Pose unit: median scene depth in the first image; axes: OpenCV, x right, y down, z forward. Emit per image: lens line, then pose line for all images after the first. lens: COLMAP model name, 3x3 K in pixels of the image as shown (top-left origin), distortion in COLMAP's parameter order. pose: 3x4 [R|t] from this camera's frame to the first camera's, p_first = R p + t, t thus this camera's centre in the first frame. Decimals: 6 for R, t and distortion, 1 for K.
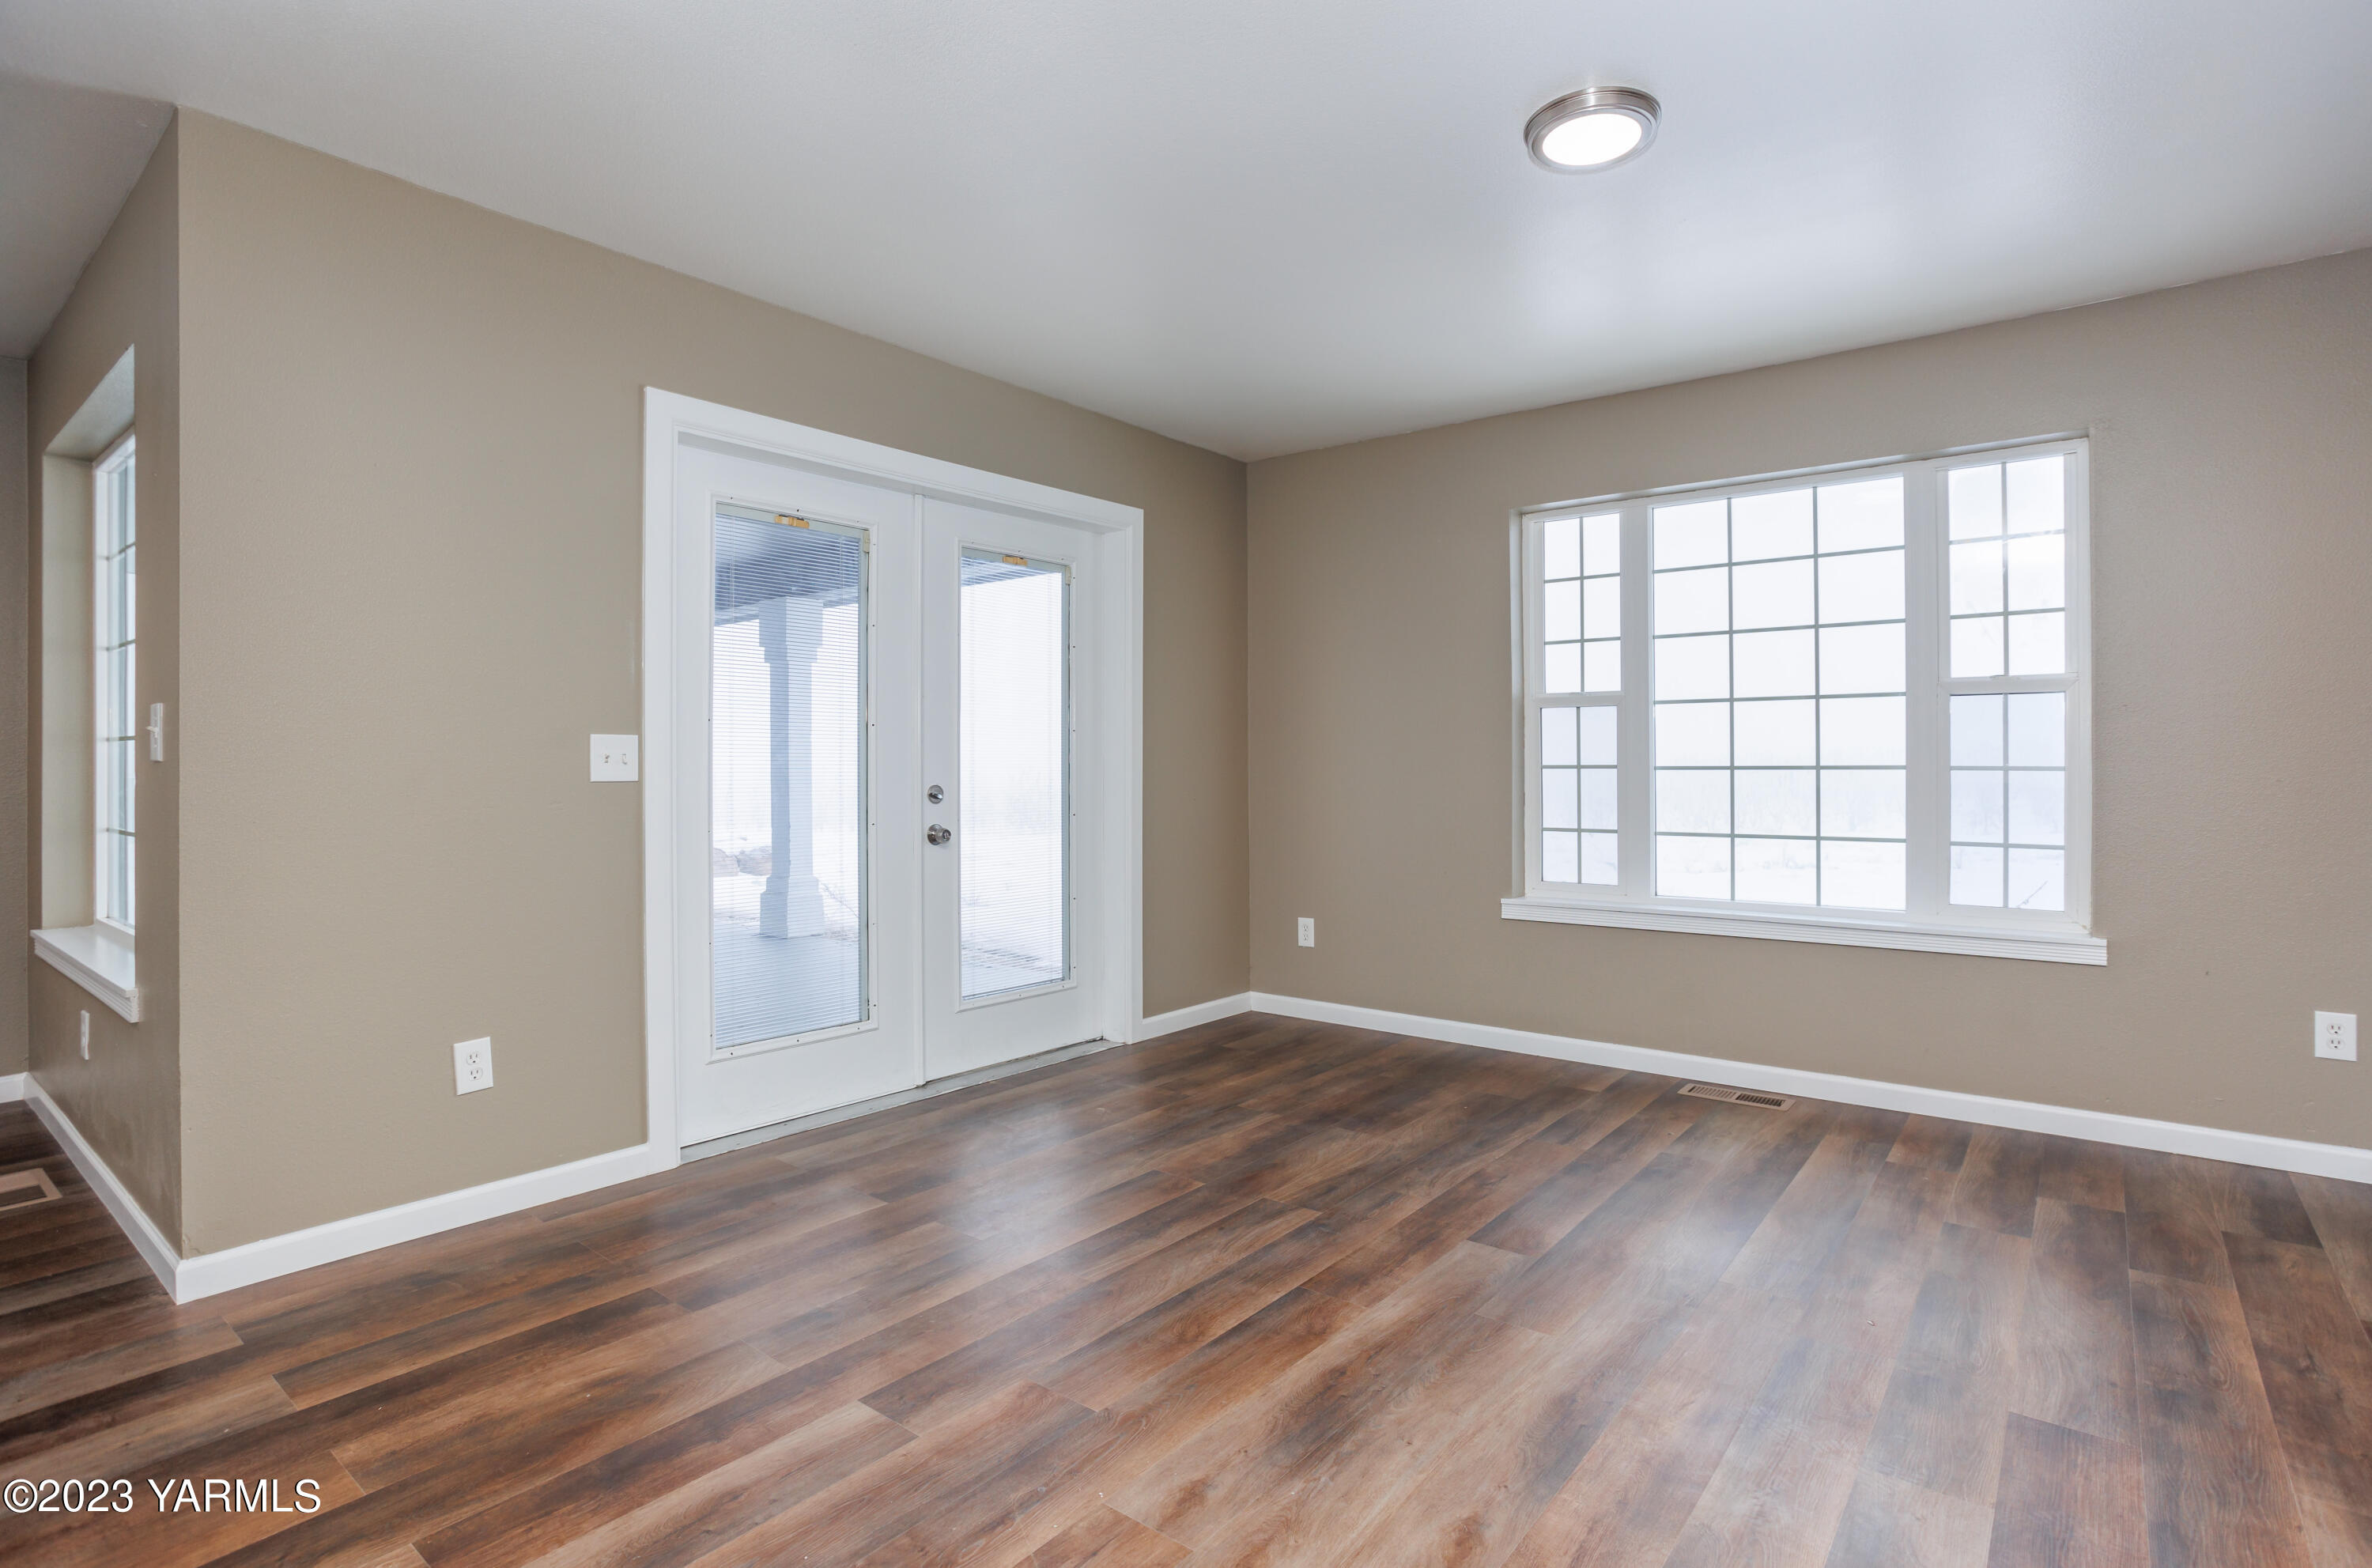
lens RADIAL K [[1179.5, 0, 1202.7], [0, 1179.5, 751.2], [0, 0, 1]] dist [-0.034870, 0.010314]
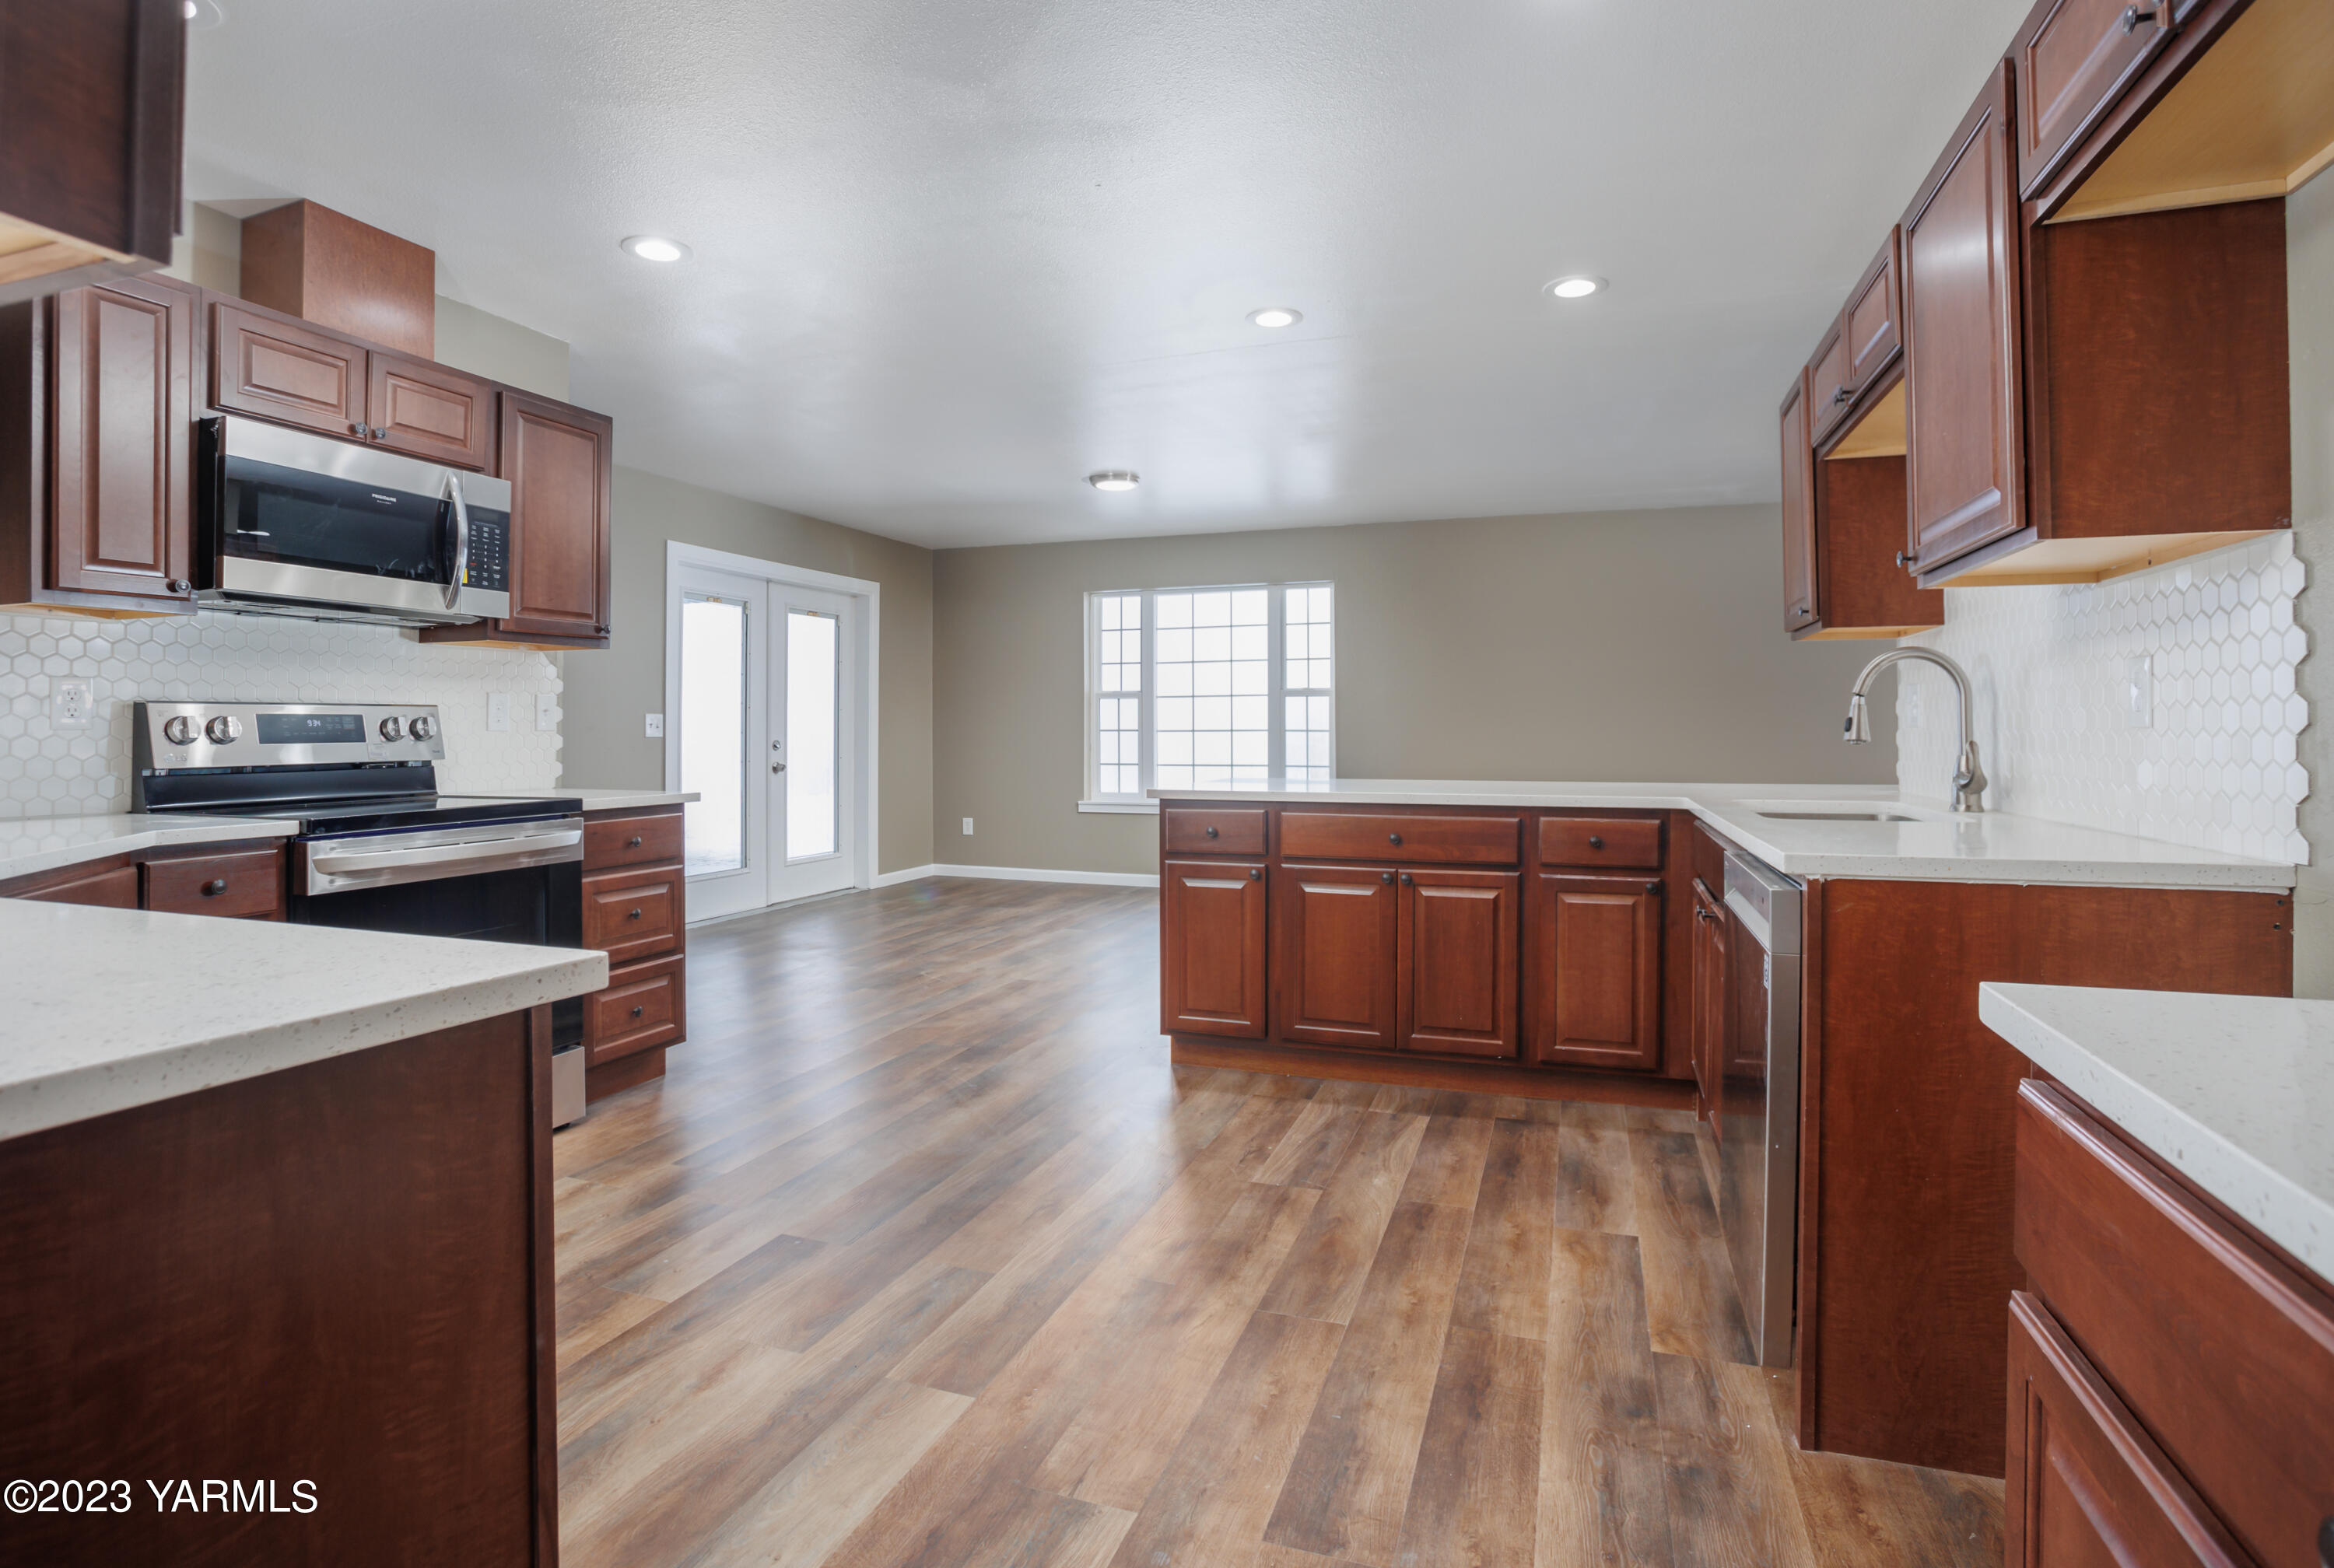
lens RADIAL K [[1210.0, 0, 1169.6], [0, 1210.0, 723.8], [0, 0, 1]] dist [-0.000483, -0.000114]
pose [[0.947464, 0.001417, 0.319860, -0.232963], [-0.002932, 0.999987, 0.004255, -0.005938], [-0.319850, -0.004970, 0.947455, -0.901759]]
